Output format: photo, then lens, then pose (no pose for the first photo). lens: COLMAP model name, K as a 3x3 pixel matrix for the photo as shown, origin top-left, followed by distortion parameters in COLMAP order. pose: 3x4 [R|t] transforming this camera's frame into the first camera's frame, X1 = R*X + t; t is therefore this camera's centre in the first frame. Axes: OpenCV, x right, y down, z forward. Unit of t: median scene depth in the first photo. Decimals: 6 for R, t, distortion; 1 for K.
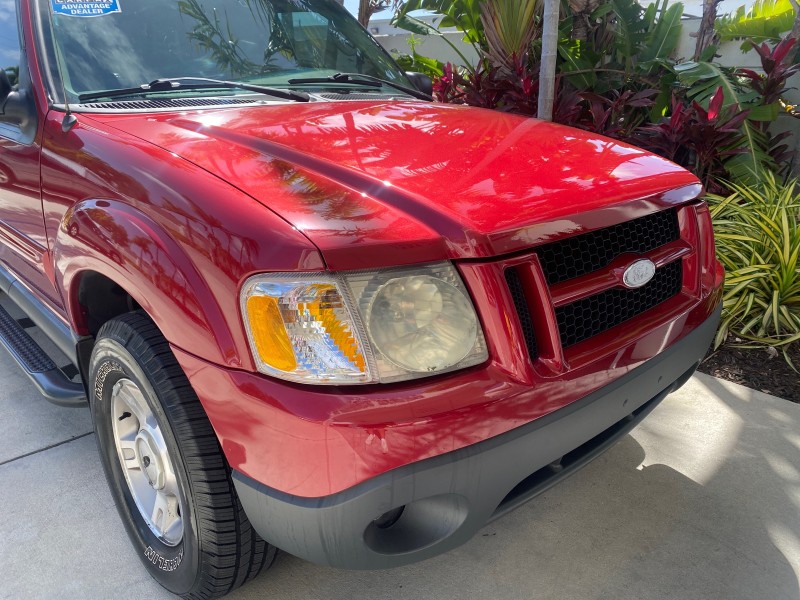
lens RADIAL K [[618.6, 0, 397.2], [0, 618.6, 290.3], [0, 0, 1]] dist [0.009886, -0.011611]
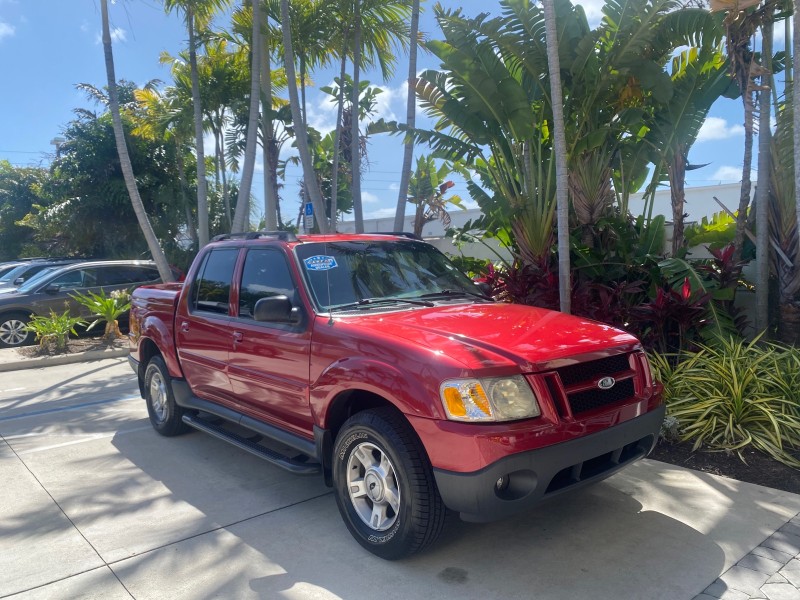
lens RADIAL K [[618.3, 0, 392.6], [0, 618.3, 292.4], [0, 0, 1]] dist [0.015005, -0.015079]
pose [[0.997616, -0.034270, -0.059891, -0.167047], [0.016714, 0.962118, -0.272119, 0.186053], [0.066948, 0.270469, 0.960398, -0.932549]]
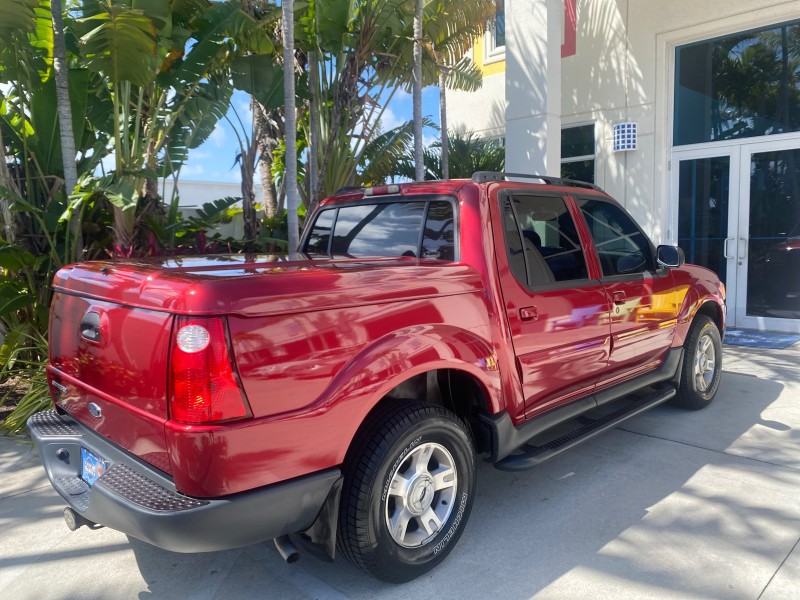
lens RADIAL K [[618.3, 0, 400.0], [0, 618.3, 298.3], [0, 0, 1]] dist [0.015005, -0.015079]
pose [[-0.041751, -0.114068, 0.992595, -2.872986], [0.339452, 0.932747, 0.121469, -0.785139], [-0.939696, 0.342010, -0.000222, 1.963517]]
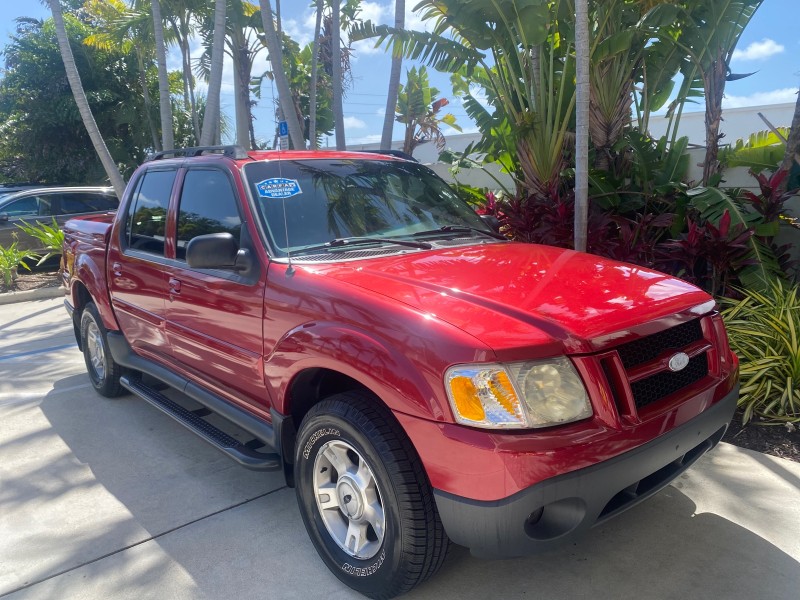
lens RADIAL K [[618.3, 0, 397.8], [0, 618.3, 296.0], [0, 0, 1]] dist [0.015005, -0.015079]
pose [[0.999064, -0.026229, -0.034396, -0.188988], [0.020569, 0.987597, -0.155660, 0.027835], [0.038052, 0.154807, 0.987212, -0.434819]]
